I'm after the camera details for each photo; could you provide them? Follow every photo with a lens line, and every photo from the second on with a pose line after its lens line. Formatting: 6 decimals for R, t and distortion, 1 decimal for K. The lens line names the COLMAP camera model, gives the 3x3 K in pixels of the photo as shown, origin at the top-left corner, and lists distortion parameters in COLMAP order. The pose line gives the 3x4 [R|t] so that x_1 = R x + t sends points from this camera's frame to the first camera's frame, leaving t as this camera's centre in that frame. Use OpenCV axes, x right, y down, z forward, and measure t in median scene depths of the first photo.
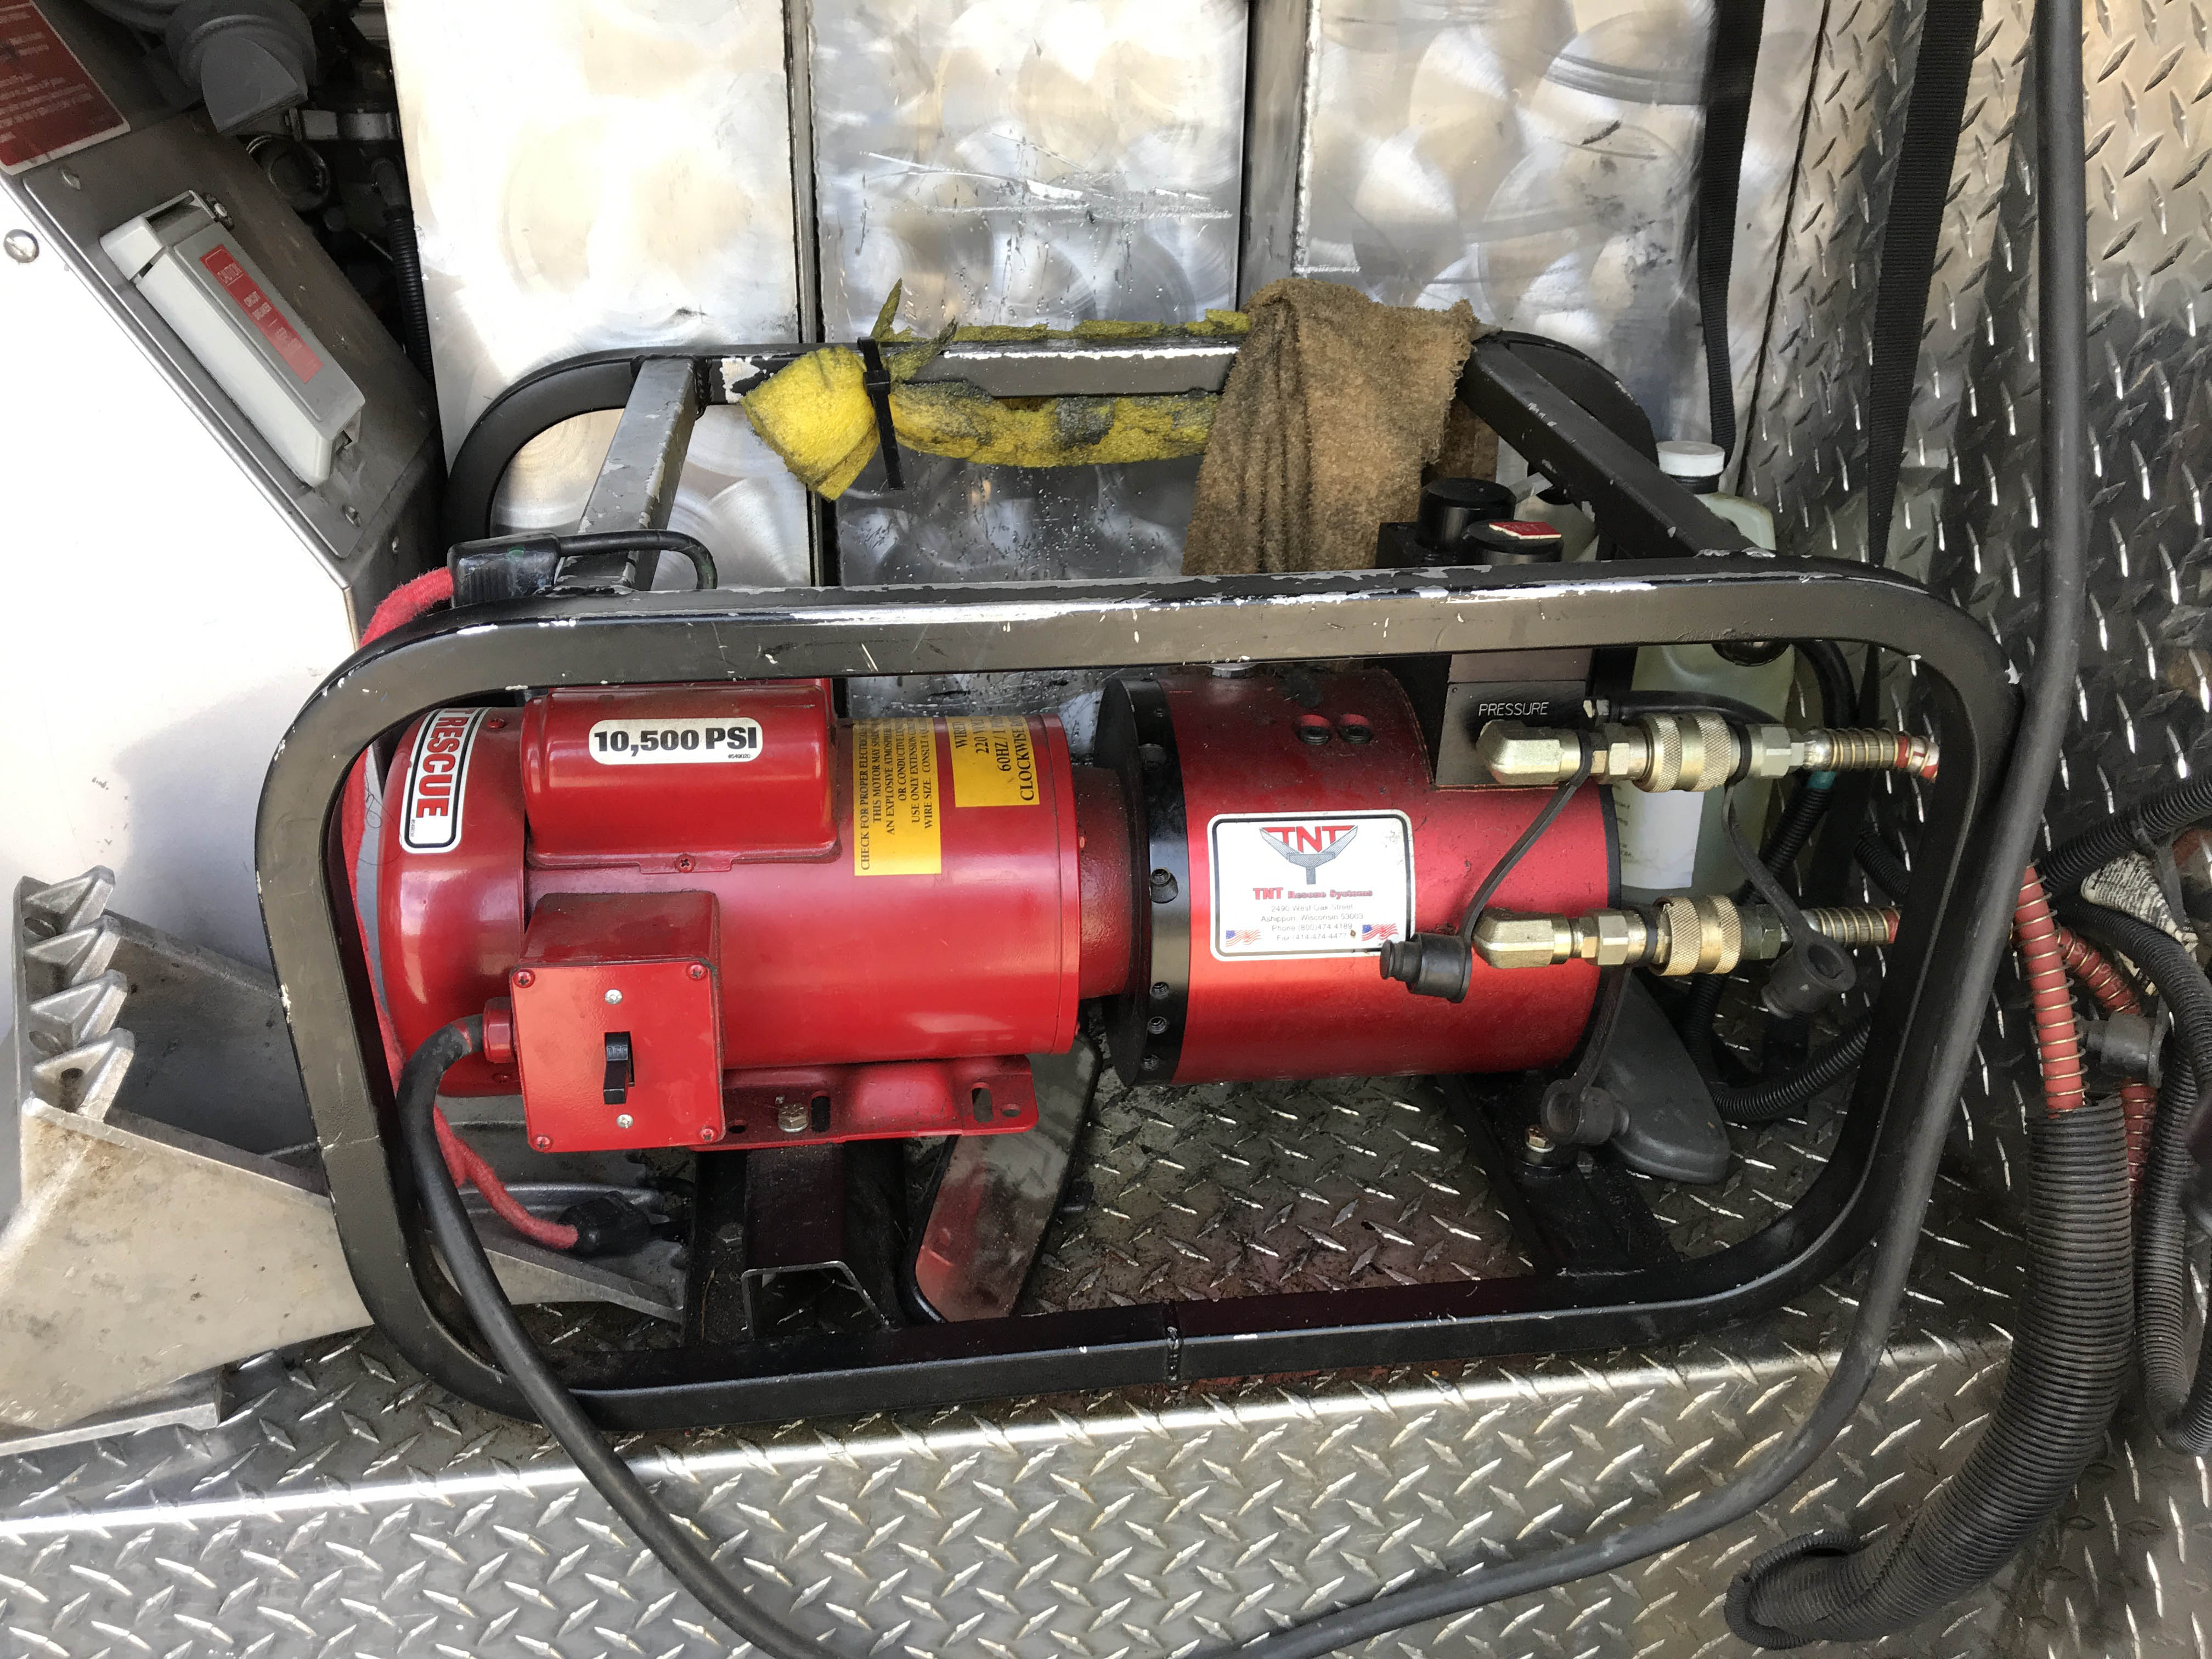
lens RADIAL K [[1846.4, 0, 1102.6], [0, 1846.4, 821.7], [0, 0, 1]] dist [0.041147, -0.057765]
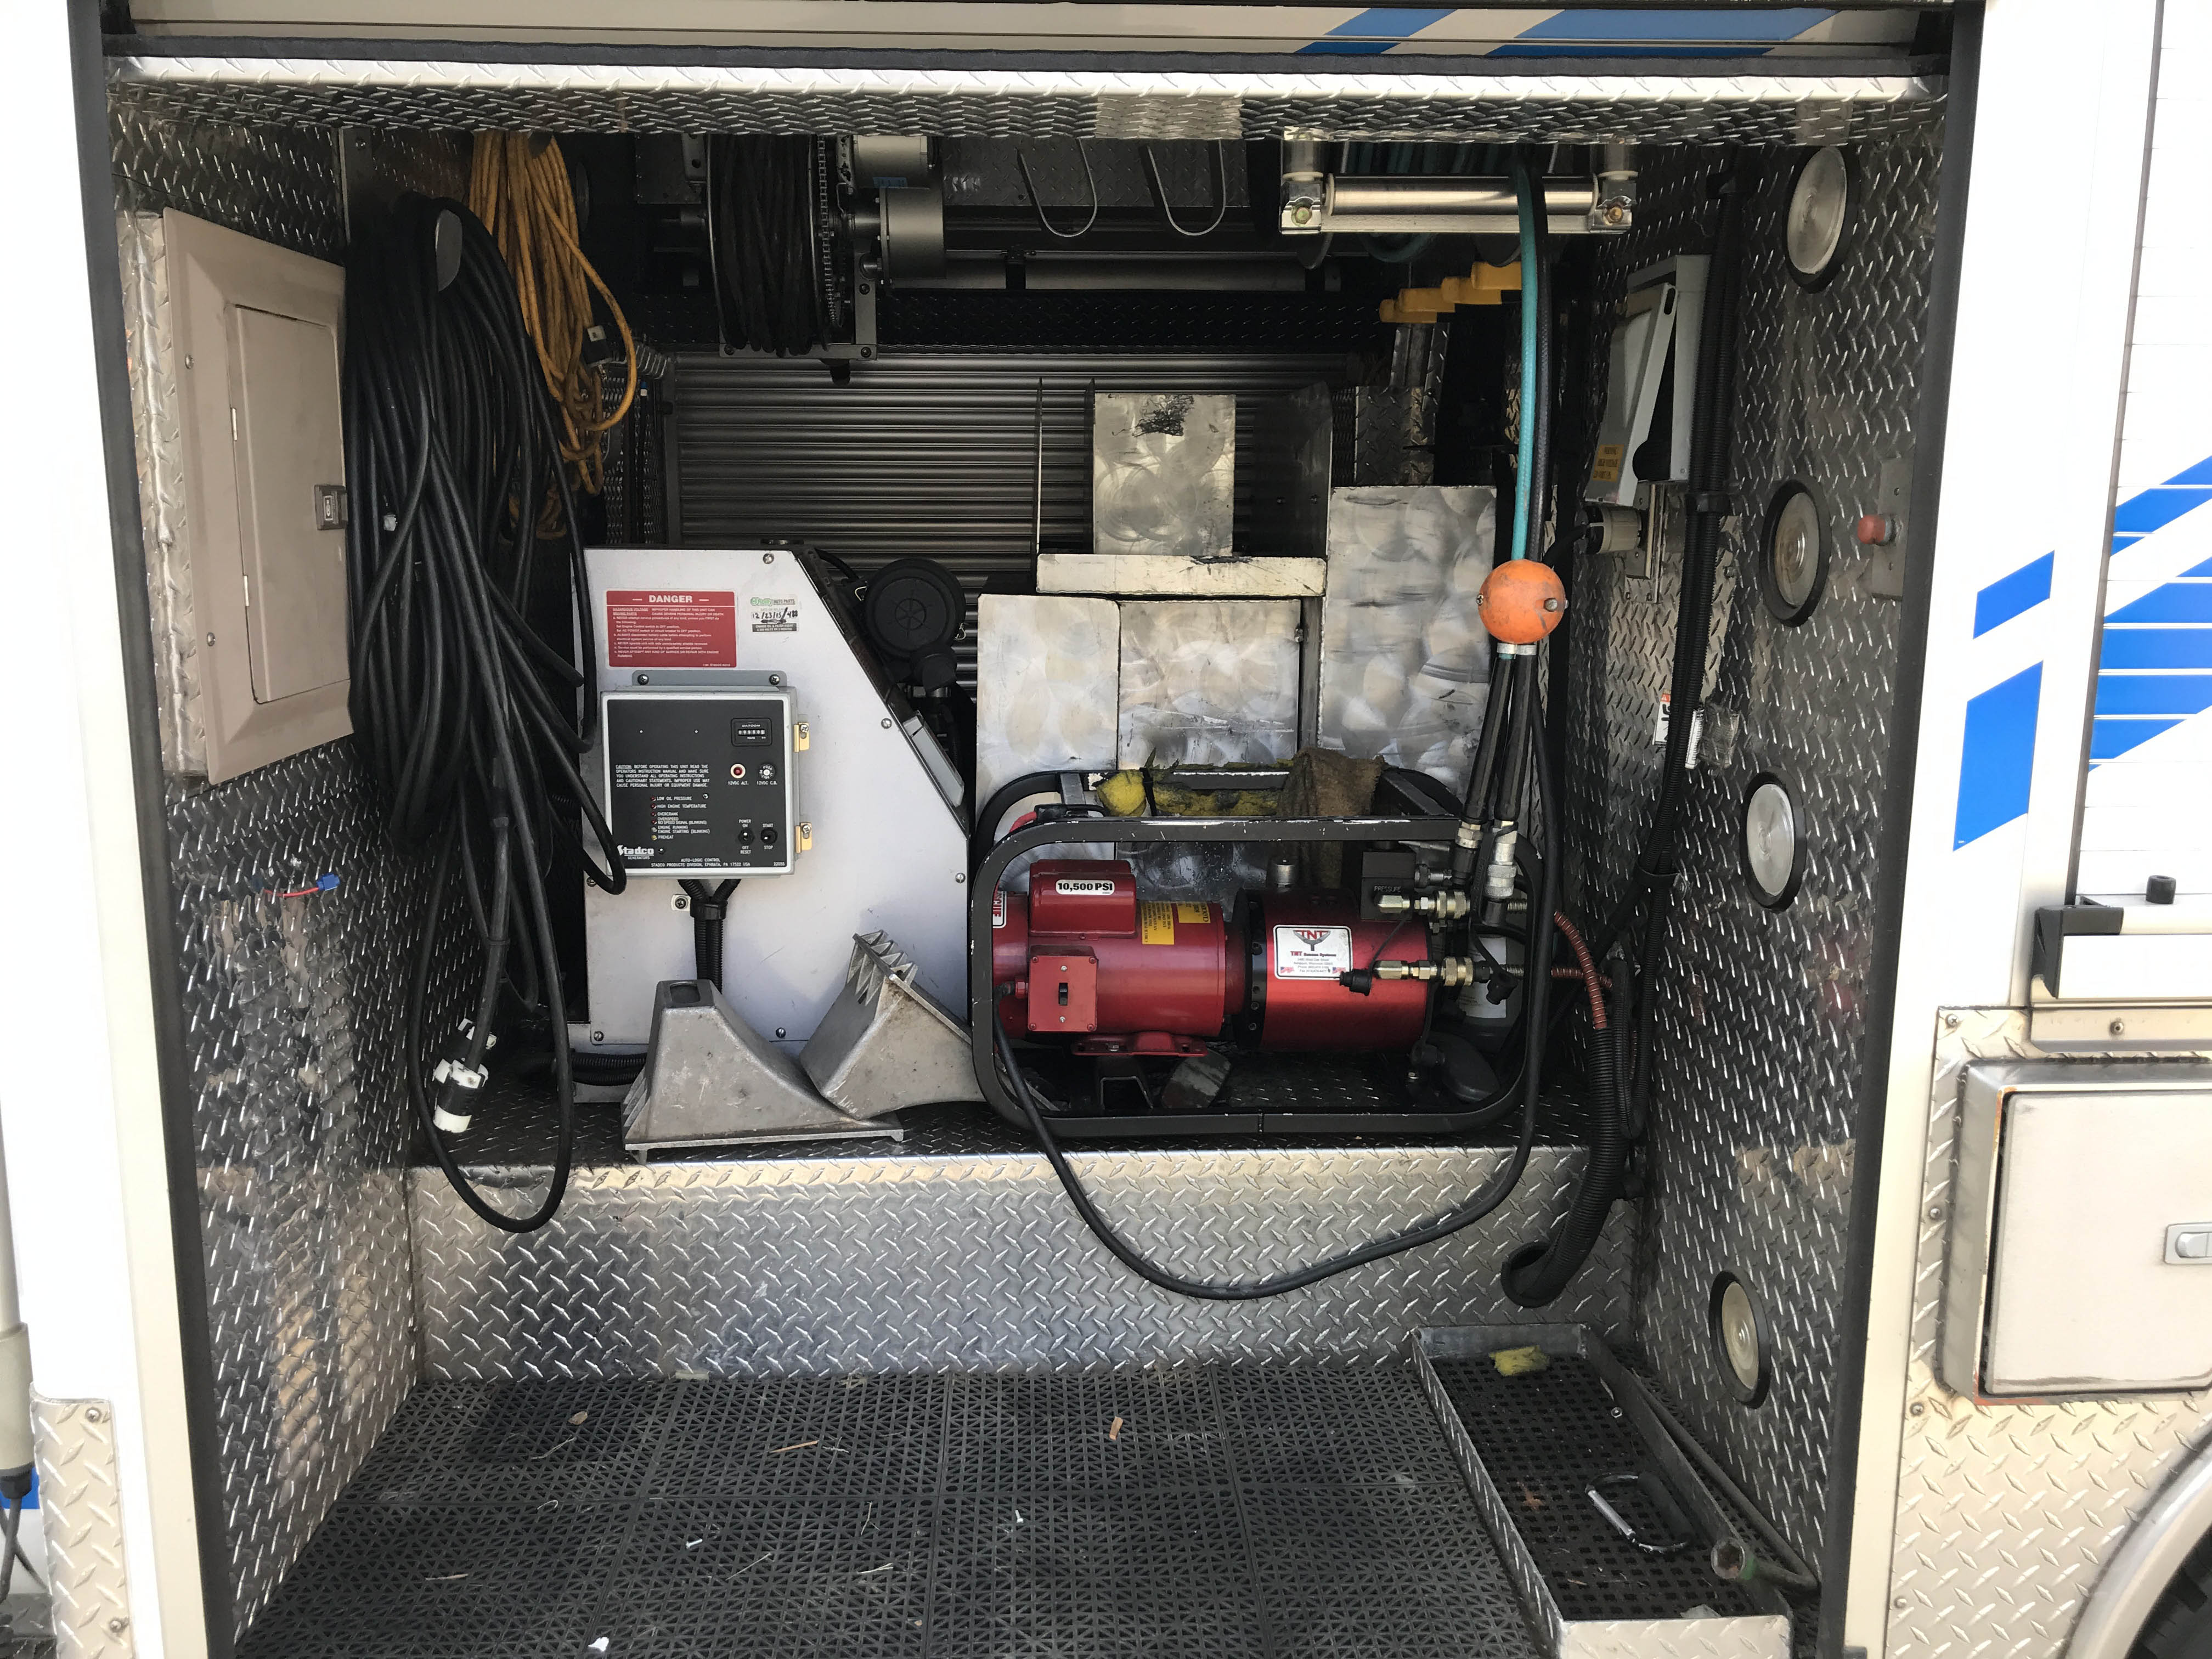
lens RADIAL K [[1846.4, 0, 1097.2], [0, 1846.4, 835.8], [0, 0, 1]] dist [0.041147, -0.057765]
pose [[0.996903, 0.002968, -0.078588, 0.011033], [-0.025894, 0.955958, -0.292359, 0.590425], [0.074259, 0.293489, 0.953074, -1.443537]]
